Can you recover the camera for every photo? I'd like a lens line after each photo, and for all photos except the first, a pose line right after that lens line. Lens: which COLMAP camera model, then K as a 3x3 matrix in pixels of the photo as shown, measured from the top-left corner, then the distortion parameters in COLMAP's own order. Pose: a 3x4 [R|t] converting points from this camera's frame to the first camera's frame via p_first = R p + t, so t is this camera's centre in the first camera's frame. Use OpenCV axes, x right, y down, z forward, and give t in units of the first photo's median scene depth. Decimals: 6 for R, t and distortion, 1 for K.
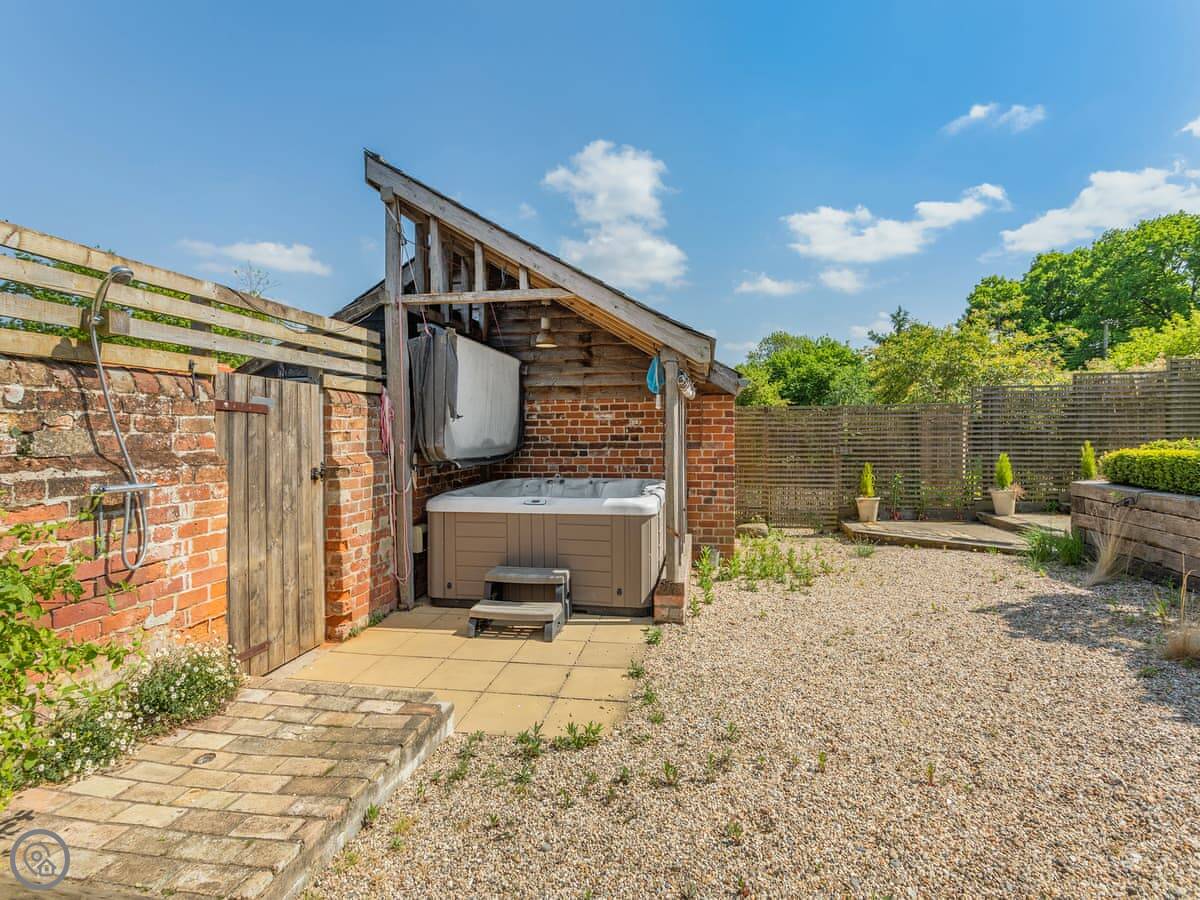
lens RADIAL K [[578.8, 0, 597.5], [0, 578.8, 434.8], [0, 0, 1]] dist [-0.000274, 0.001285]
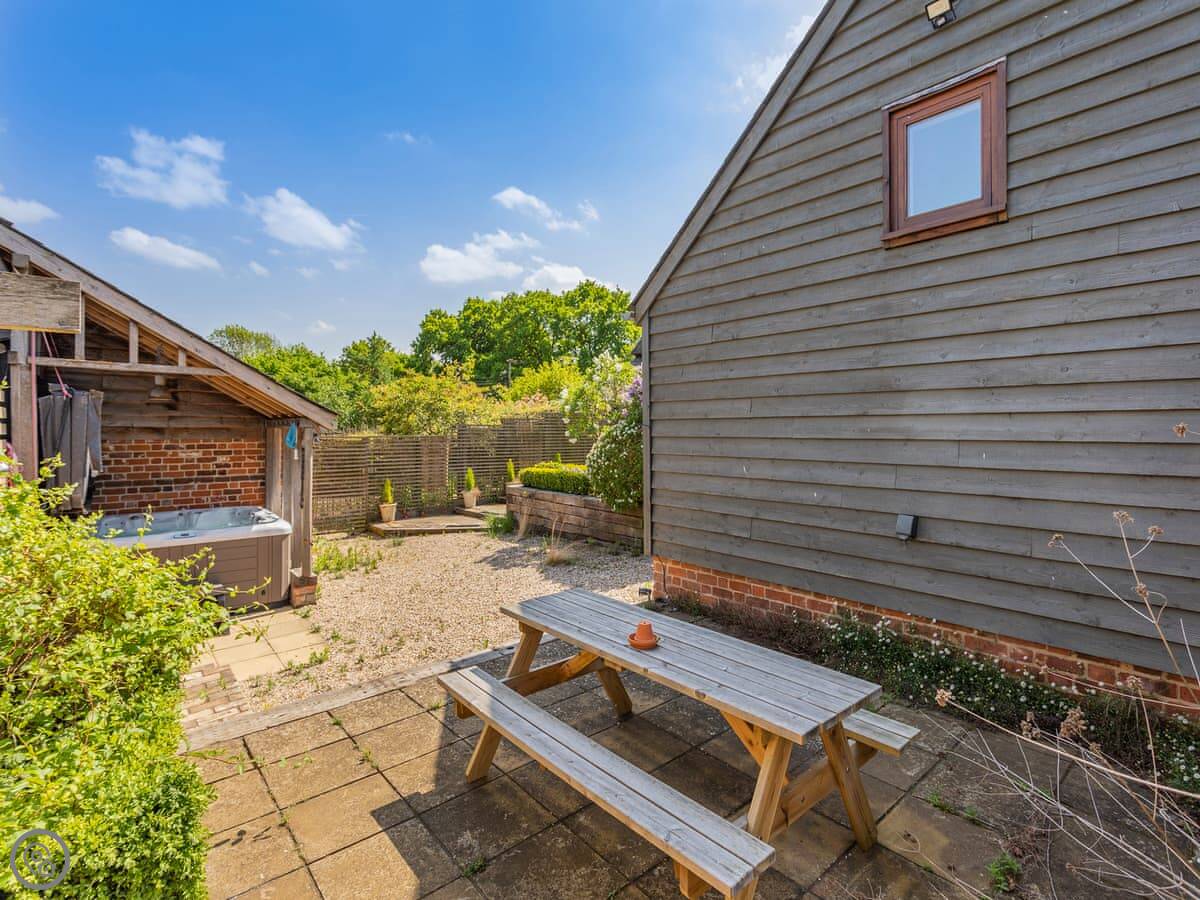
lens RADIAL K [[578.8, 0, 599.5], [0, 578.8, 440.9], [0, 0, 1]] dist [-0.000274, 0.001285]
pose [[0.637058, -0.004964, 0.770800, -0.351654], [-0.002114, 0.999964, 0.008187, -0.069765], [-0.770813, -0.006845, 0.637025, -0.334319]]
